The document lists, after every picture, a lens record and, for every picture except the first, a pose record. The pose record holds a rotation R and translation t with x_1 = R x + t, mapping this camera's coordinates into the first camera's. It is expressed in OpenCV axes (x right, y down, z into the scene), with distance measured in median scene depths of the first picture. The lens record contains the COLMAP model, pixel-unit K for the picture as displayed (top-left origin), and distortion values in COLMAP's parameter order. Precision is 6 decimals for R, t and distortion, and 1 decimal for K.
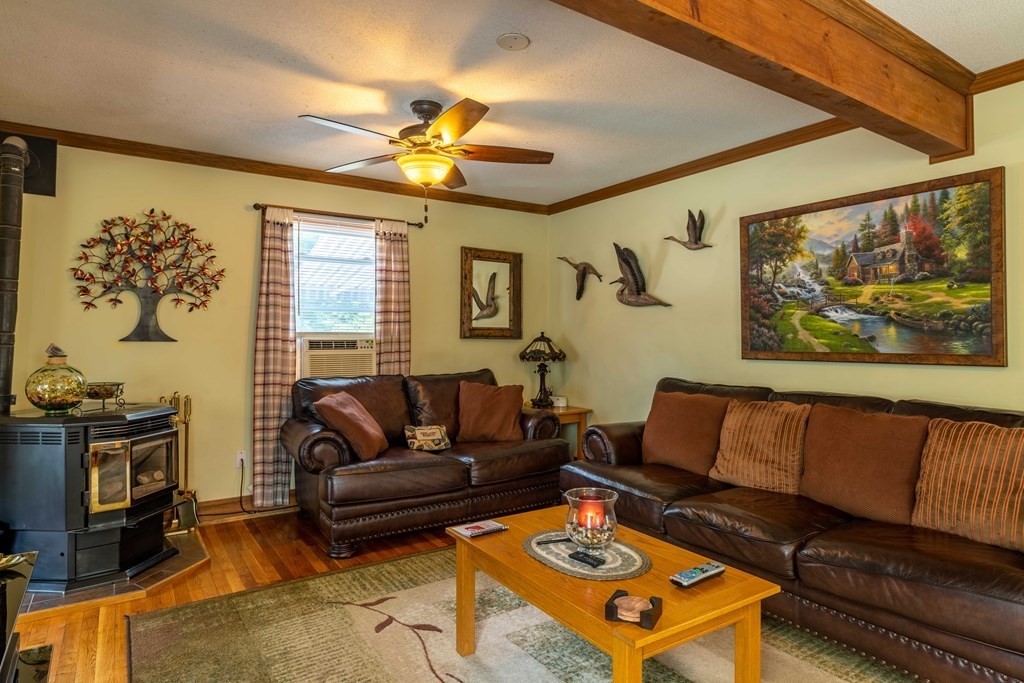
lens RADIAL K [[586.8, 0, 514.7], [0, 586.8, 334.2], [0, 0, 1]] dist [0.001245, -0.000641]
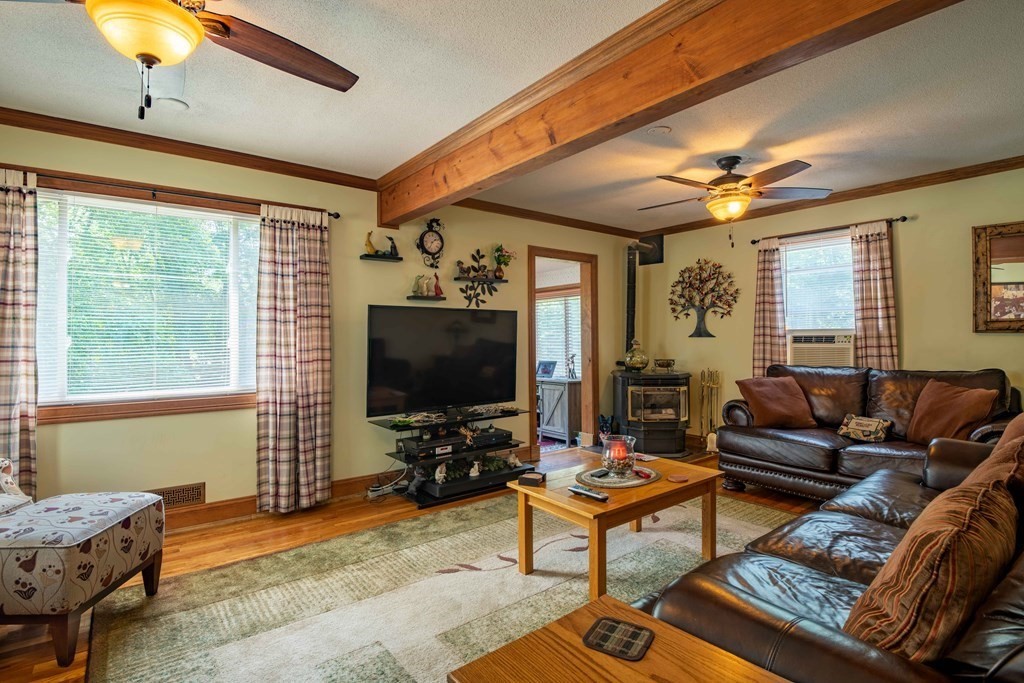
lens RADIAL K [[503.7, 0, 514.4], [0, 503.7, 330.9], [0, 0, 1]] dist [-0.026863, 0.000224]
pose [[0.074121, -0.013827, -0.997153, 0.763029], [0.015961, 0.999792, -0.012677, 0.003956], [0.997121, -0.014976, 0.074327, 0.345848]]
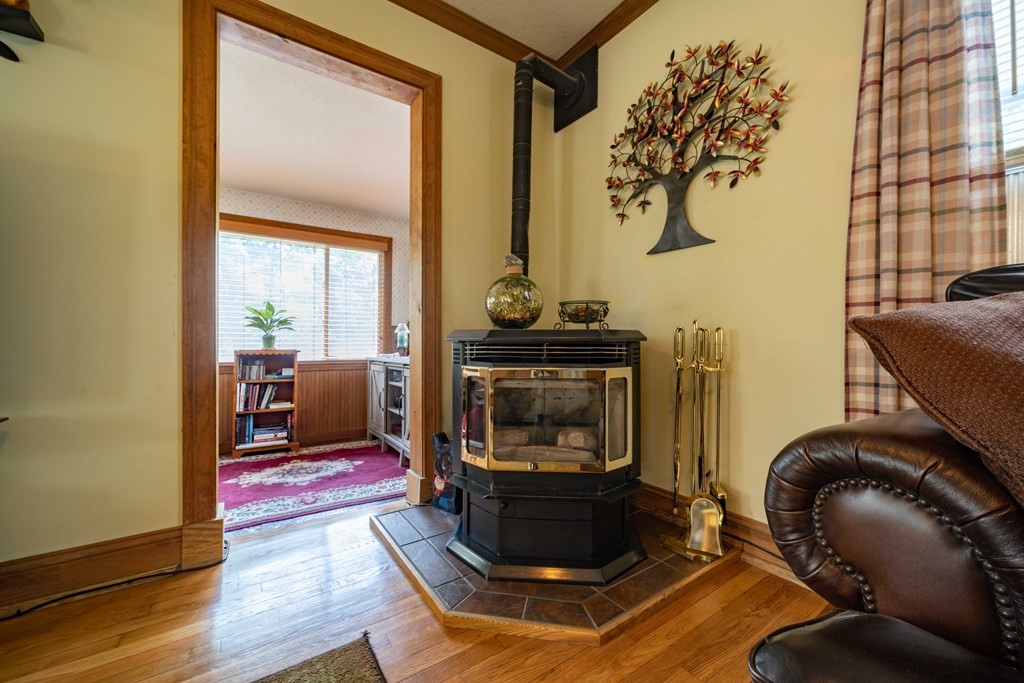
lens RADIAL K [[395.7, 0, 512.0], [0, 395.7, 341.5], [0, 0, 1]] dist [-0.018904, 0.007226]
pose [[0.007038, -0.004360, -0.999966, -0.162738], [0.008938, 0.999951, -0.004297, 0.117380], [0.999935, -0.008908, 0.007077, 0.783943]]
